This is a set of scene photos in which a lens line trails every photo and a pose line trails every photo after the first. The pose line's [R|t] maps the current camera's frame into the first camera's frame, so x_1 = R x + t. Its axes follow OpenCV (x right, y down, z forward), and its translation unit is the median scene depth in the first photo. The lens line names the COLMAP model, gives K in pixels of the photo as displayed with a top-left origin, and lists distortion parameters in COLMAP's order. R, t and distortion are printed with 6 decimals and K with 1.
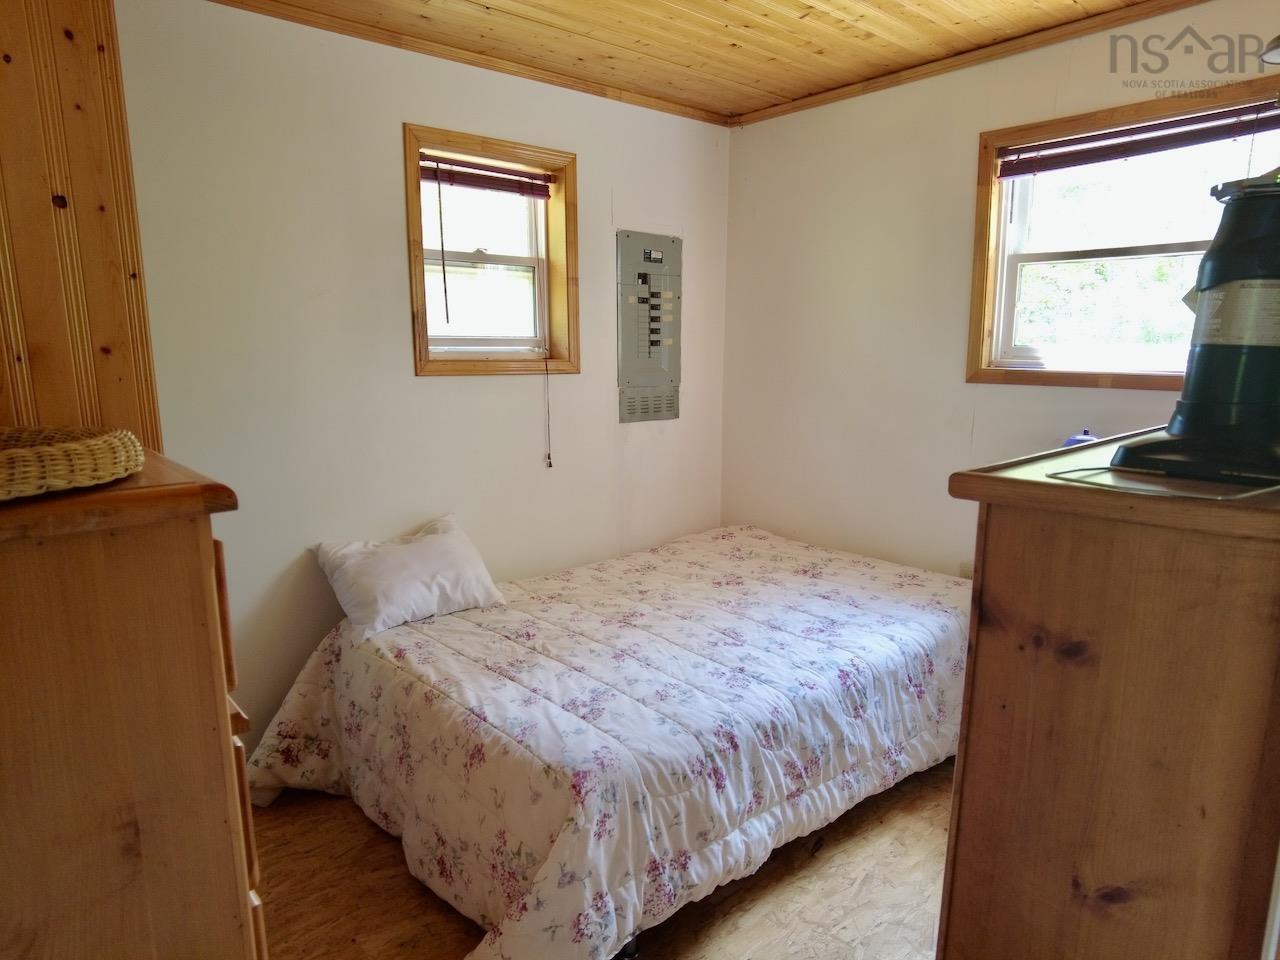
lens RADIAL K [[788.0, 0, 637.0], [0, 788.0, 499.1], [0, 0, 1]] dist [-0.008266, -0.002134]
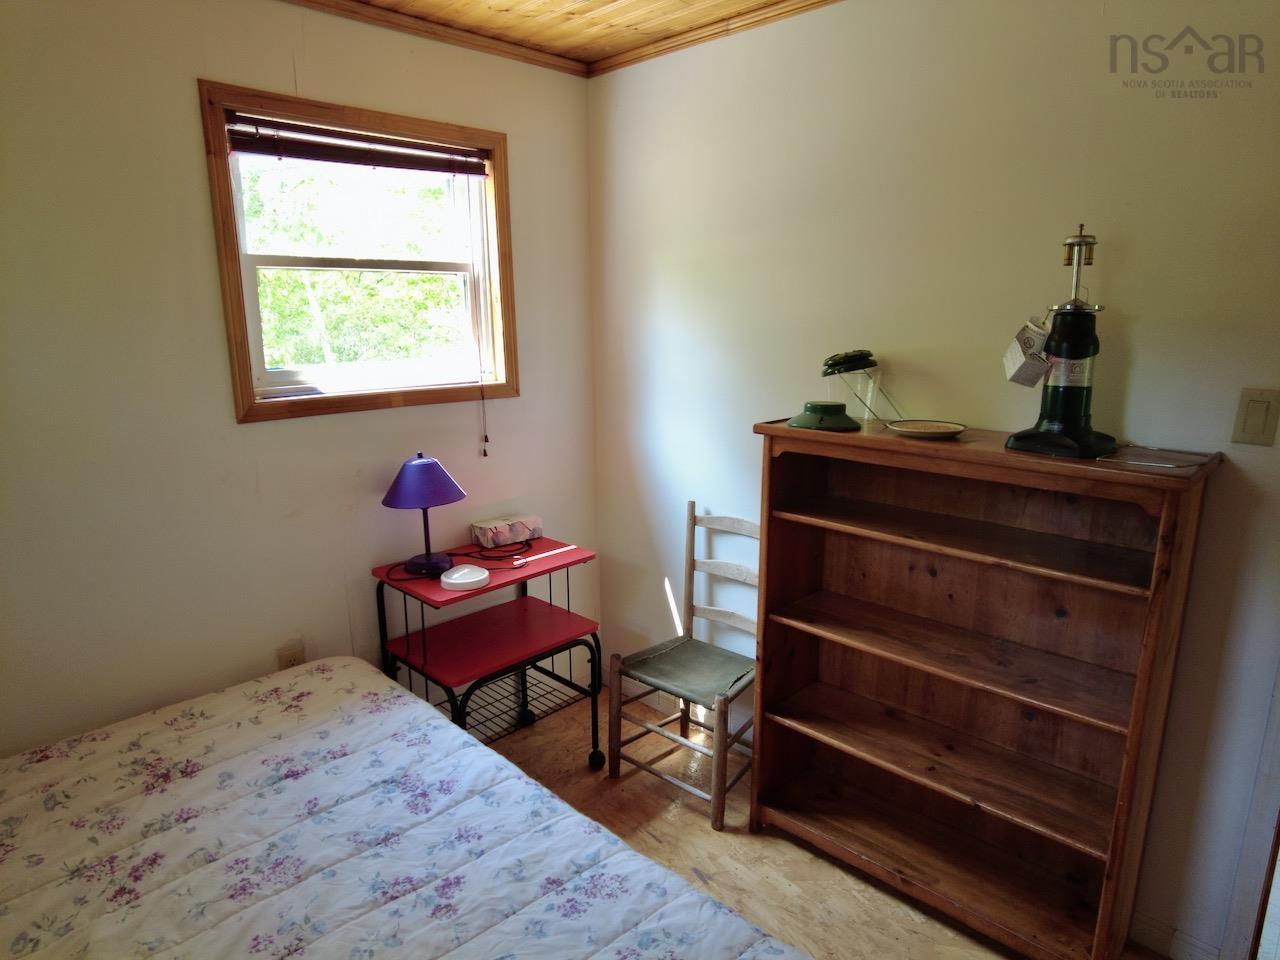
lens RADIAL K [[788.0, 0, 637.0], [0, 788.0, 499.1], [0, 0, 1]] dist [-0.008266, -0.002134]
pose [[-0.051321, -0.238778, 0.969717, -0.363274], [0.196160, 0.949672, 0.244224, -0.201329], [-0.979228, 0.202754, -0.001899, 0.692621]]
